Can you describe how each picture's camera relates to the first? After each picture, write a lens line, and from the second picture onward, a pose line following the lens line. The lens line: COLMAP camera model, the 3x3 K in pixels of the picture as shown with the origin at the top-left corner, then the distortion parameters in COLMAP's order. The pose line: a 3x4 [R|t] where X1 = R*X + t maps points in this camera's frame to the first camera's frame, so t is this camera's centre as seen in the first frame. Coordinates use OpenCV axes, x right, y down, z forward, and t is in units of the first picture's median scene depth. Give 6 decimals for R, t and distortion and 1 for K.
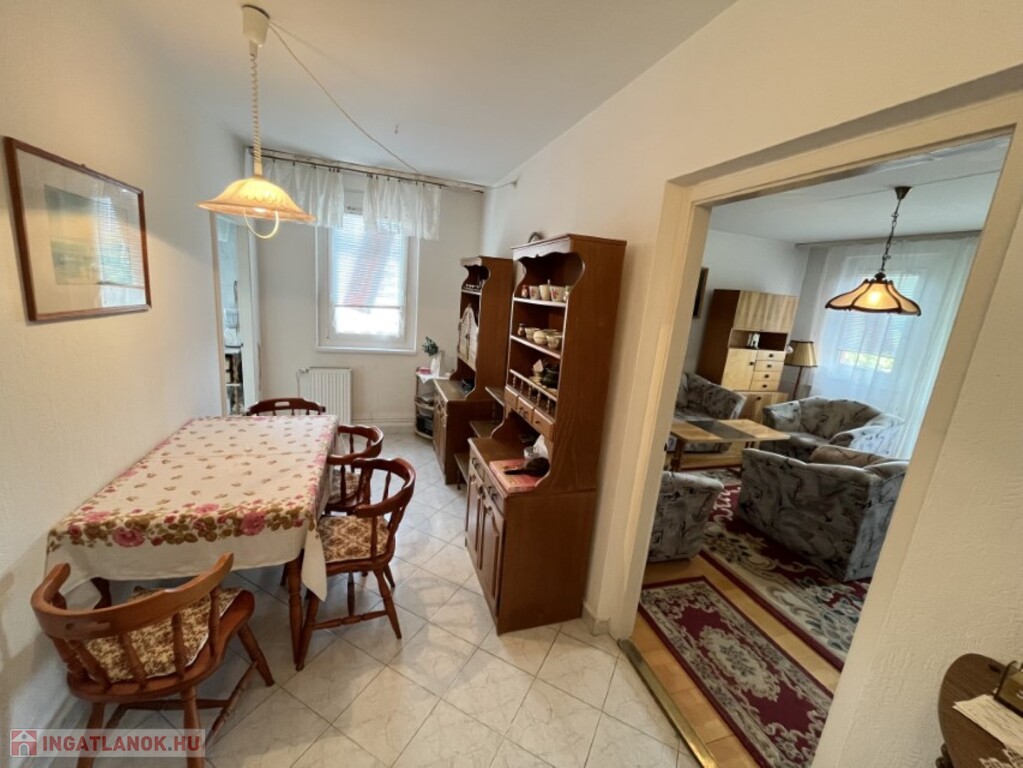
lens RADIAL K [[412.7, 0, 507.6], [0, 412.7, 381.8], [0, 0, 1]] dist [-0.001759, 0.000064]
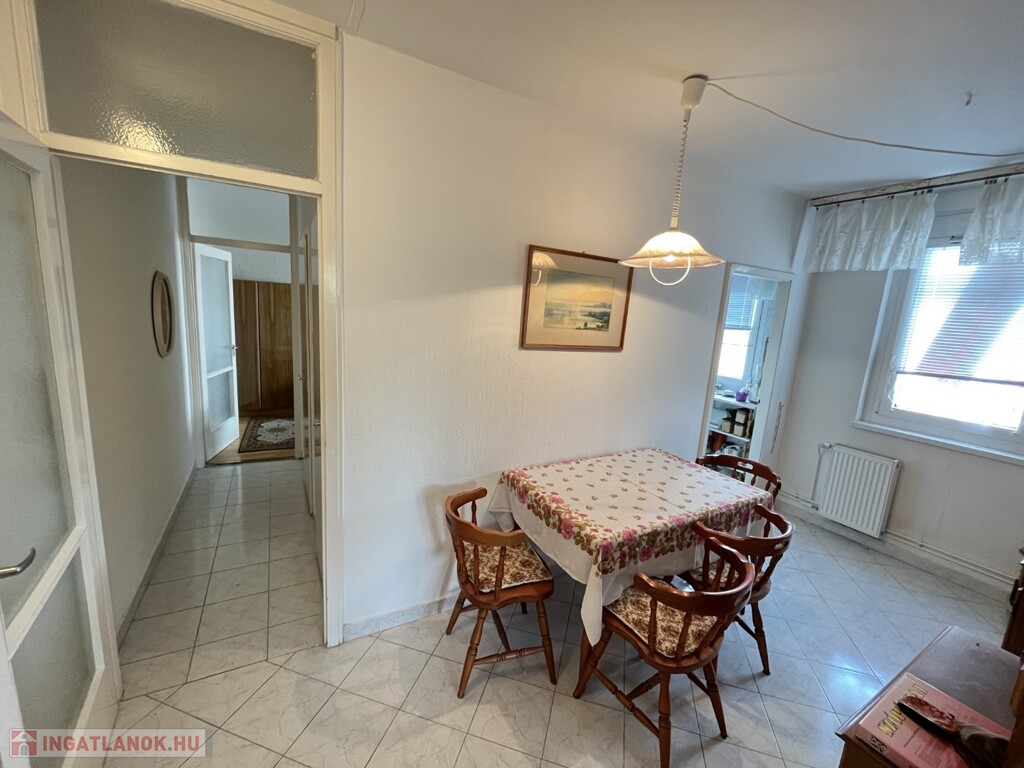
lens RADIAL K [[413.1, 0, 508.1], [0, 413.1, 381.8], [0, 0, 1]] dist [-0.001759, 0.000064]
pose [[0.204983, 0.097675, -0.973880, 0.353431], [-0.256578, 0.965574, 0.042838, -0.046955], [0.944537, 0.241095, 0.222987, 0.411421]]
